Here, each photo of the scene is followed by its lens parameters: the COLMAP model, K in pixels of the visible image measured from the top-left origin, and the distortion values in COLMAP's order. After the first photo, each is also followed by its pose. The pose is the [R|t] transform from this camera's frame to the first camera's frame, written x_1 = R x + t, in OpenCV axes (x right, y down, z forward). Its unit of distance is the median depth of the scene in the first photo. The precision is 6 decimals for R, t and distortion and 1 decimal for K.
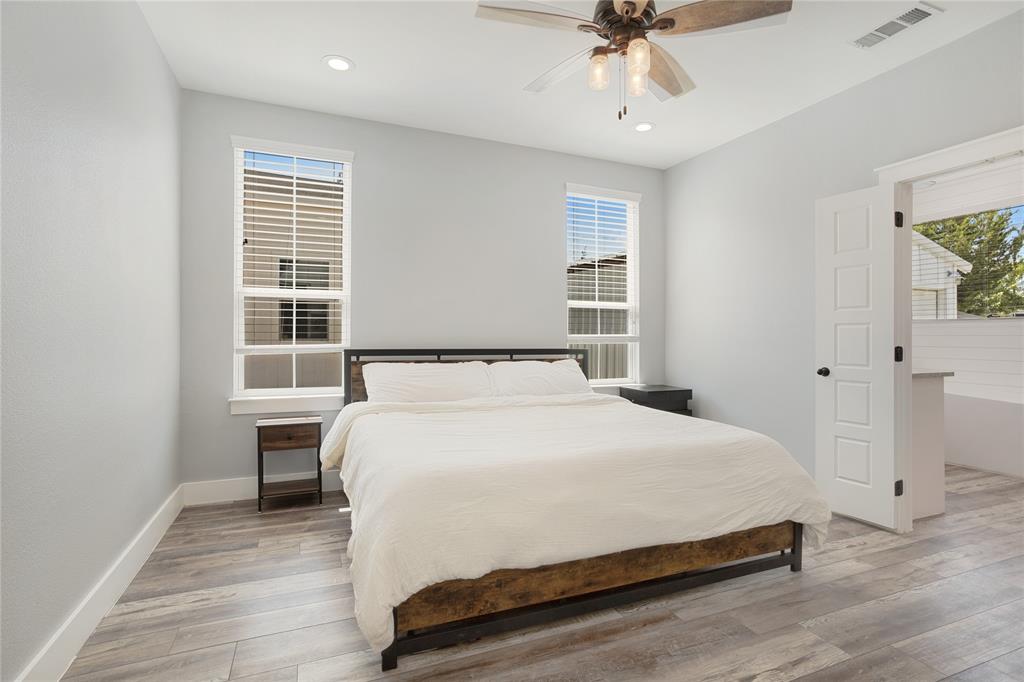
lens RADIAL K [[495.1, 0, 516.5], [0, 495.1, 339.8], [0, 0, 1]] dist [-0.024283, 0.011920]
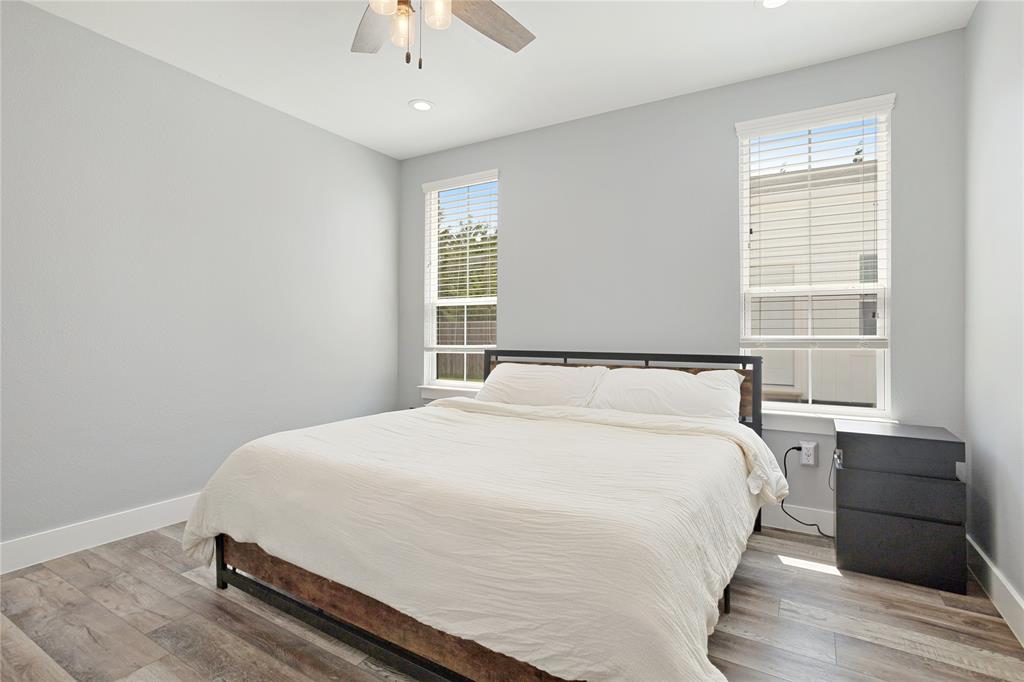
lens RADIAL K [[495.1, 0, 515.8], [0, 495.1, 340.4], [0, 0, 1]] dist [-0.024283, 0.011920]
pose [[0.587925, 0.001542, -0.808914, 0.601515], [-0.010510, 0.999928, -0.005732, 0.004675], [0.808847, 0.011871, 0.587899, 0.409826]]
